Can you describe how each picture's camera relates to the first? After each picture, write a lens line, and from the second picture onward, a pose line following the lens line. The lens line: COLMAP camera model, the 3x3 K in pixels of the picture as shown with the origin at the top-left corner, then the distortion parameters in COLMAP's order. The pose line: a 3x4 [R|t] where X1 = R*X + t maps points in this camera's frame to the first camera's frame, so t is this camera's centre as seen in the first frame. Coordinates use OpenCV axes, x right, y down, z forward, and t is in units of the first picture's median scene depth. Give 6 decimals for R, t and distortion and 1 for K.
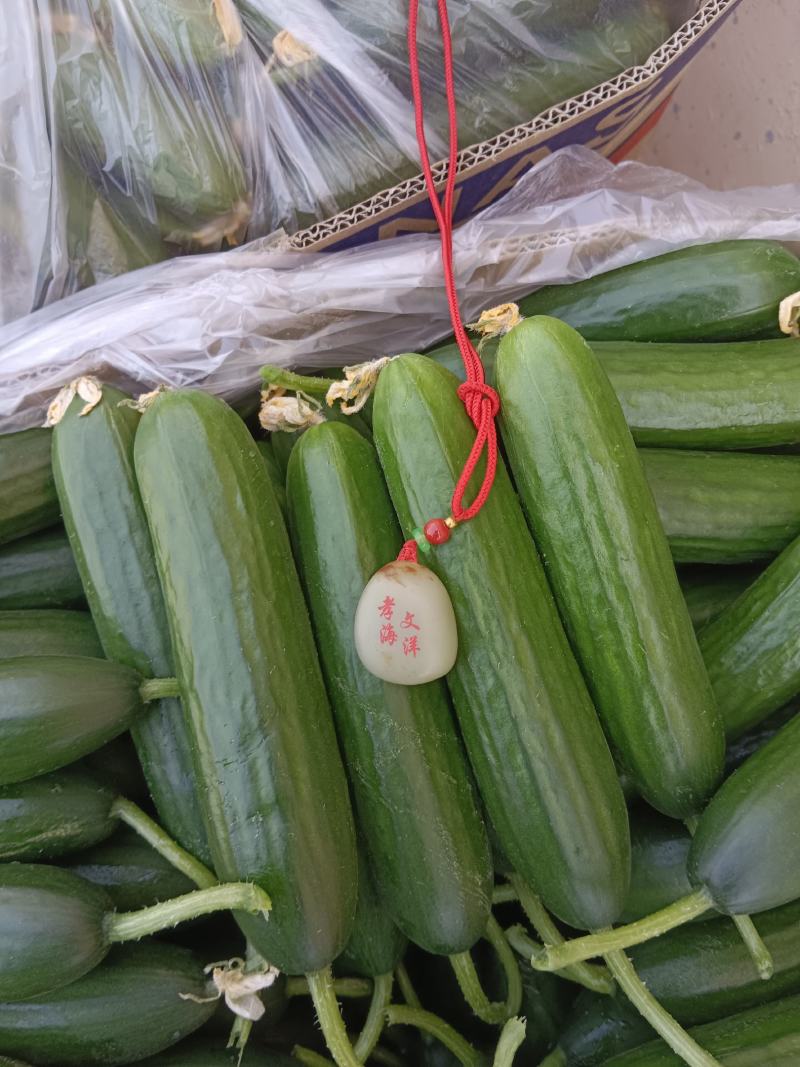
lens RADIAL K [[827.8, 0, 400.0], [0, 827.8, 533.5], [0, 0, 1]] dist [0.077963, -0.179465]
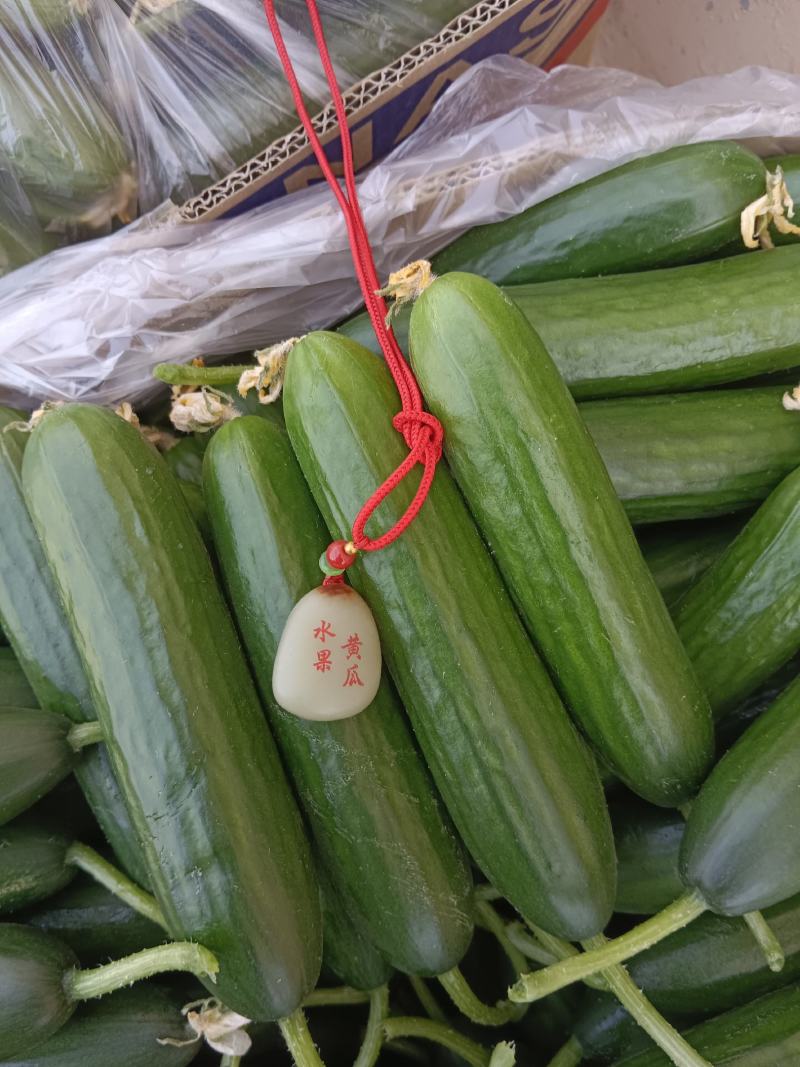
lens RADIAL K [[827.8, 0, 400.0], [0, 827.8, 533.5], [0, 0, 1]] dist [0.077963, -0.179465]
pose [[0.992377, -0.113977, -0.046864, 0.113168], [0.117744, 0.989178, 0.087537, -0.069235], [0.036379, -0.092388, 0.995058, 0.100832]]
